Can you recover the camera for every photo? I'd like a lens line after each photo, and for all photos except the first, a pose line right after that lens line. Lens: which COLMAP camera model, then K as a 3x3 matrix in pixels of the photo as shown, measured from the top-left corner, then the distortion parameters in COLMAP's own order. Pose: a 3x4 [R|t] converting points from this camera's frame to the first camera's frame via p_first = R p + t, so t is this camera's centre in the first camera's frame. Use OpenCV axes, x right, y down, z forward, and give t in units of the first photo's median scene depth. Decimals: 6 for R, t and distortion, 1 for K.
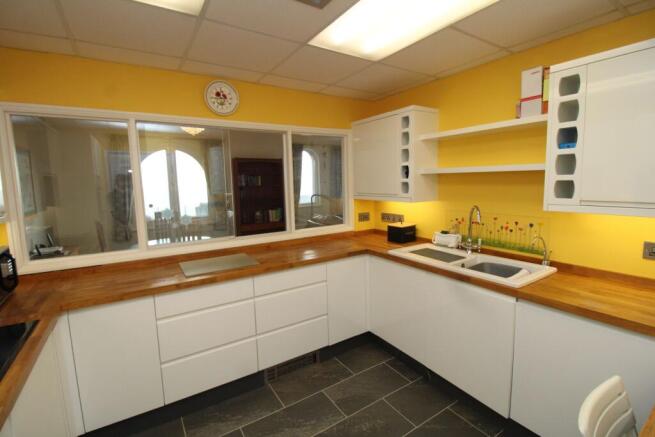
lens RADIAL K [[305.7, 0, 329.3], [0, 305.7, 217.1], [0, 0, 1]] dist [-0.017706, -0.000541]
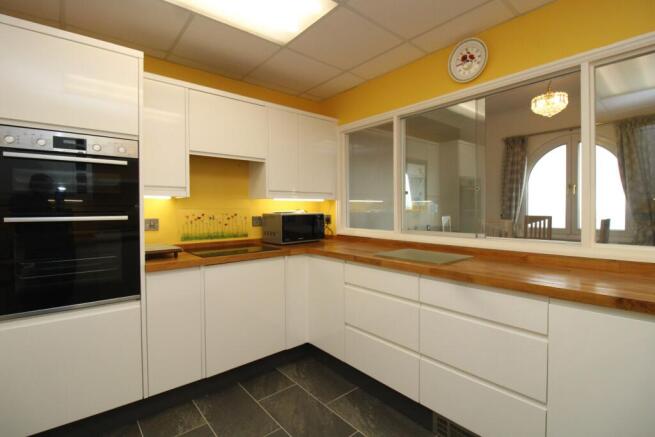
lens RADIAL K [[305.7, 0, 327.4], [0, 305.7, 215.8], [0, 0, 1]] dist [-0.017706, -0.000541]
pose [[0.118272, 0.044045, -0.992004, 0.692627], [-0.116227, 0.992763, 0.030222, 0.067742], [0.986156, 0.111724, 0.122535, 0.925753]]
